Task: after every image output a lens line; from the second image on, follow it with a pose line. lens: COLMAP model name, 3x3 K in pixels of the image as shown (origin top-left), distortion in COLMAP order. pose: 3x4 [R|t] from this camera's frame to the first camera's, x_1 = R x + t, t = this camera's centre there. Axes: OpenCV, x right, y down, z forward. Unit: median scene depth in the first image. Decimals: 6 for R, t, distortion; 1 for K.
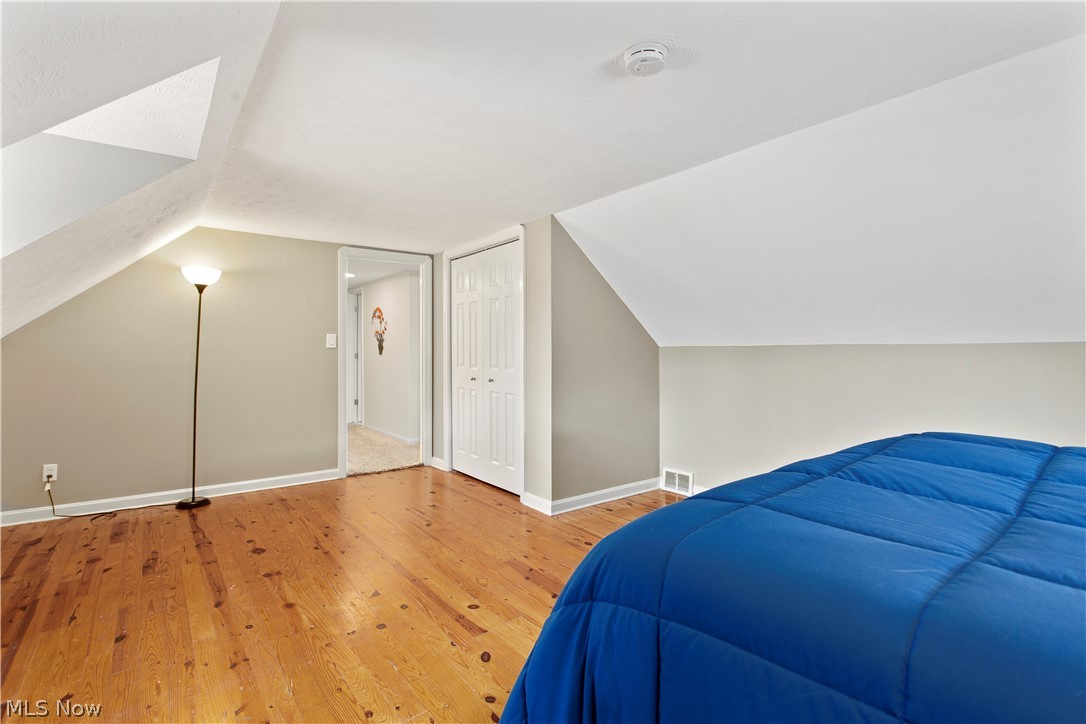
lens RADIAL K [[518.5, 0, 543.6], [0, 518.5, 353.0], [0, 0, 1]] dist [-0.001835, 0.001603]
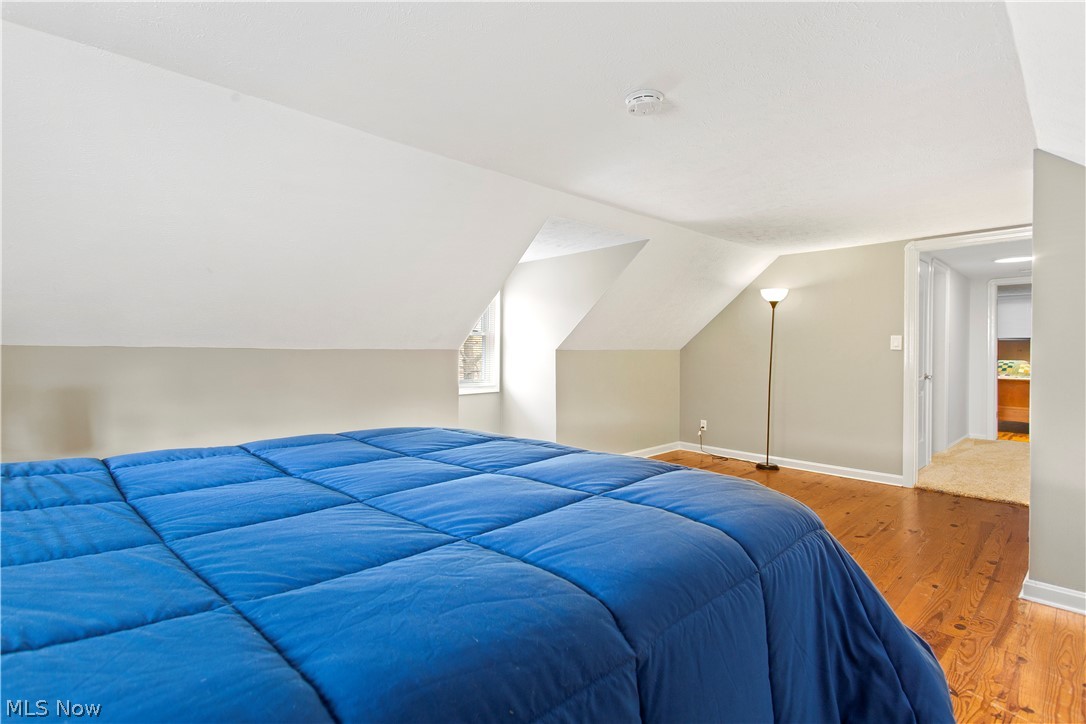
lens RADIAL K [[518.5, 0, 543.3], [0, 518.5, 358.6], [0, 0, 1]] dist [-0.001835, 0.001603]
pose [[0.102811, 0.016002, -0.994572, 0.581611], [-0.010594, 0.999832, 0.014991, -0.001118], [0.994644, 0.008995, 0.102963, 0.289692]]
